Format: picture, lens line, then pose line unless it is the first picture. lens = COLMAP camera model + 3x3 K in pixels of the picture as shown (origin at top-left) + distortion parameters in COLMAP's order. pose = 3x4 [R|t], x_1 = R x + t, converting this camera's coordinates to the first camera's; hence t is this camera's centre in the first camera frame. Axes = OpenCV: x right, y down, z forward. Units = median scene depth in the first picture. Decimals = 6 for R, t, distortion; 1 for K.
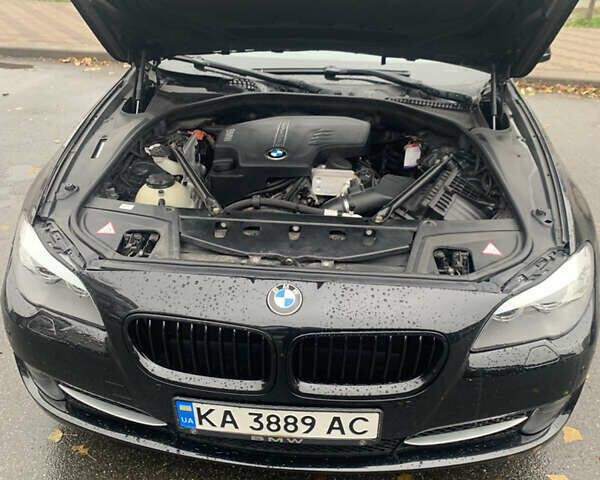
lens RADIAL K [[626.8, 0, 301.5], [0, 626.8, 230.2], [0, 0, 1]] dist [0.115379, -0.239192]
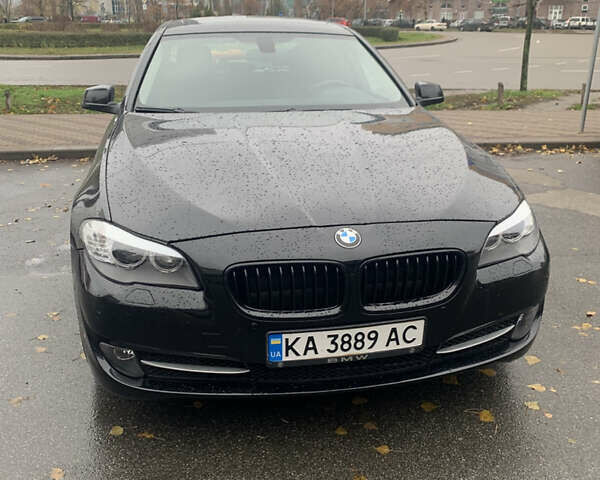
lens RADIAL K [[626.8, 0, 301.5], [0, 626.8, 230.2], [0, 0, 1]] dist [0.115379, -0.239192]
pose [[0.964675, -0.101010, 0.243307, -0.411371], [0.141972, 0.977315, -0.157159, 0.268699], [-0.221913, 0.186150, 0.957133, -0.225906]]
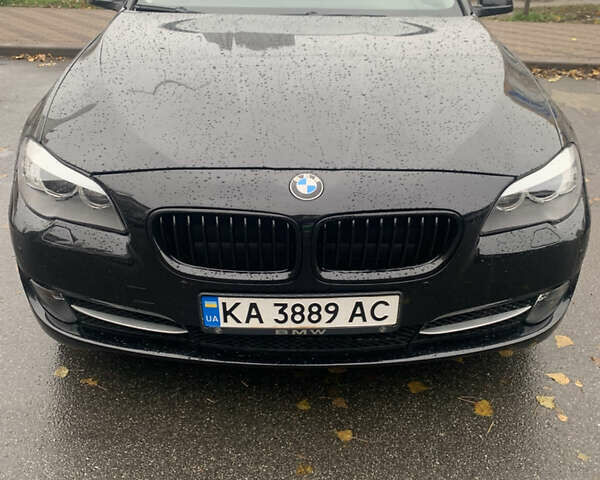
lens RADIAL K [[626.8, 0, 301.5], [0, 626.8, 230.2], [0, 0, 1]] dist [0.115379, -0.239192]
pose [[0.995380, -0.045201, 0.084704, -0.118305], [0.048031, 0.998343, -0.031680, 0.200600], [-0.083131, 0.035602, 0.995902, -0.026386]]
